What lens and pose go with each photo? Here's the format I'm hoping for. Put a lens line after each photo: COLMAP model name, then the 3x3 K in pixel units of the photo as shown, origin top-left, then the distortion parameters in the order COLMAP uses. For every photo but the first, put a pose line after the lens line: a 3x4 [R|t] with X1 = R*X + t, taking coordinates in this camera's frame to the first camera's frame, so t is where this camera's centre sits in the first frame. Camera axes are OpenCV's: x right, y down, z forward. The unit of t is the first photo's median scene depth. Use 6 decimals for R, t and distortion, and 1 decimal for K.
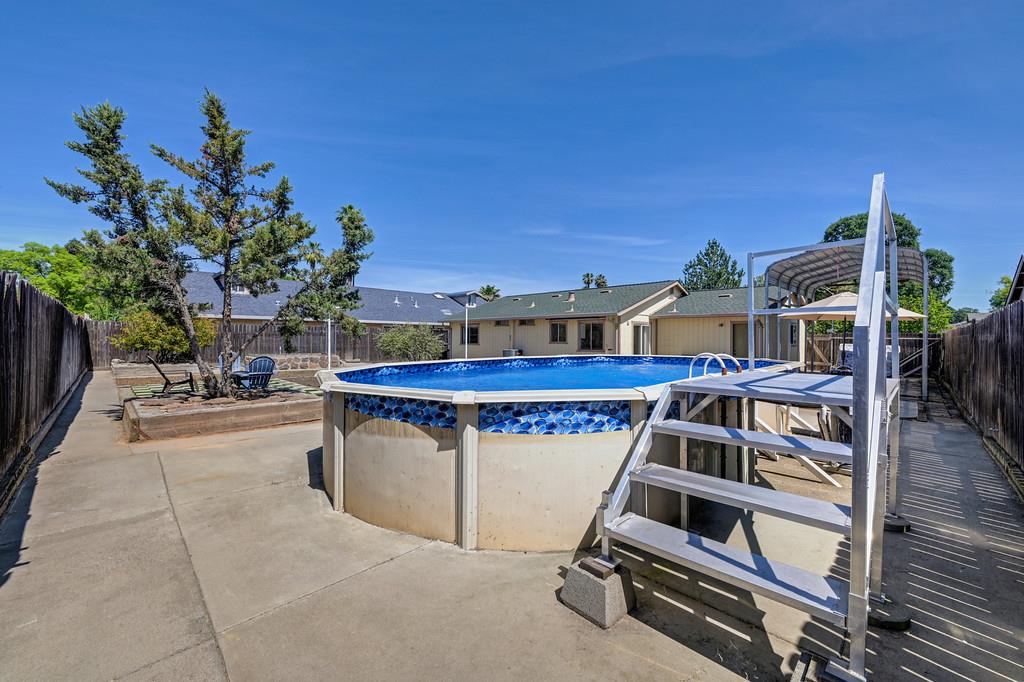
lens RADIAL K [[416.5, 0, 509.6], [0, 416.5, 340.7], [0, 0, 1]] dist [0.000785, -0.000083]
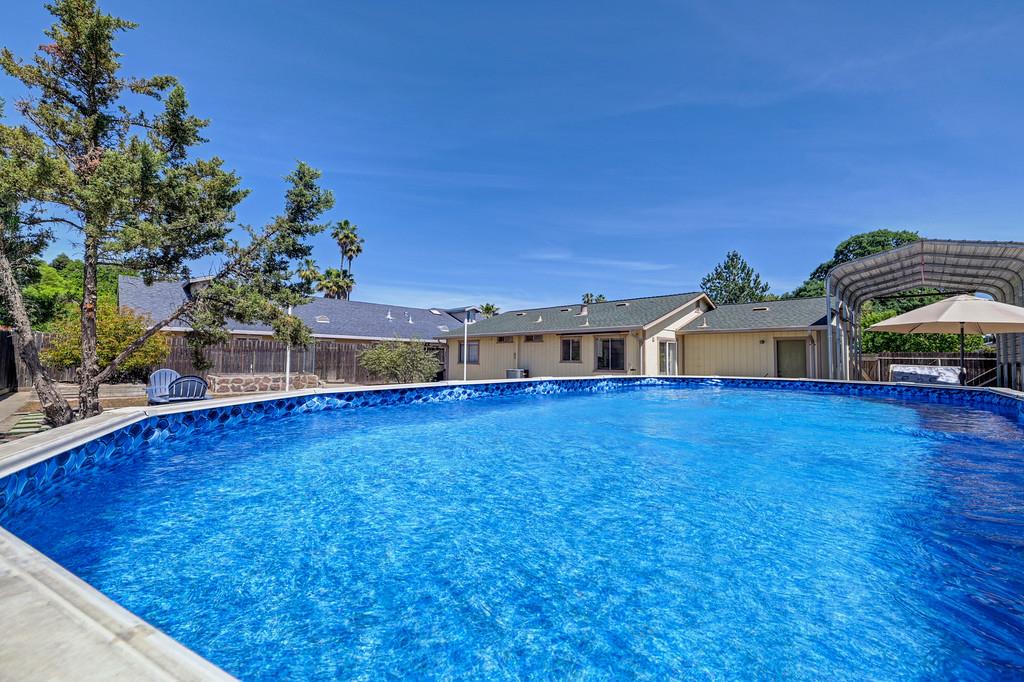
lens RADIAL K [[409.9, 0, 512.0], [0, 409.9, 341.0], [0, 0, 1]] dist [-0.010007, -0.000139]
pose [[0.999905, 0.005717, 0.012513, -0.017189], [-0.005076, 0.998700, -0.050725, 0.005744], [-0.012787, 0.050657, 0.998634, 0.149968]]
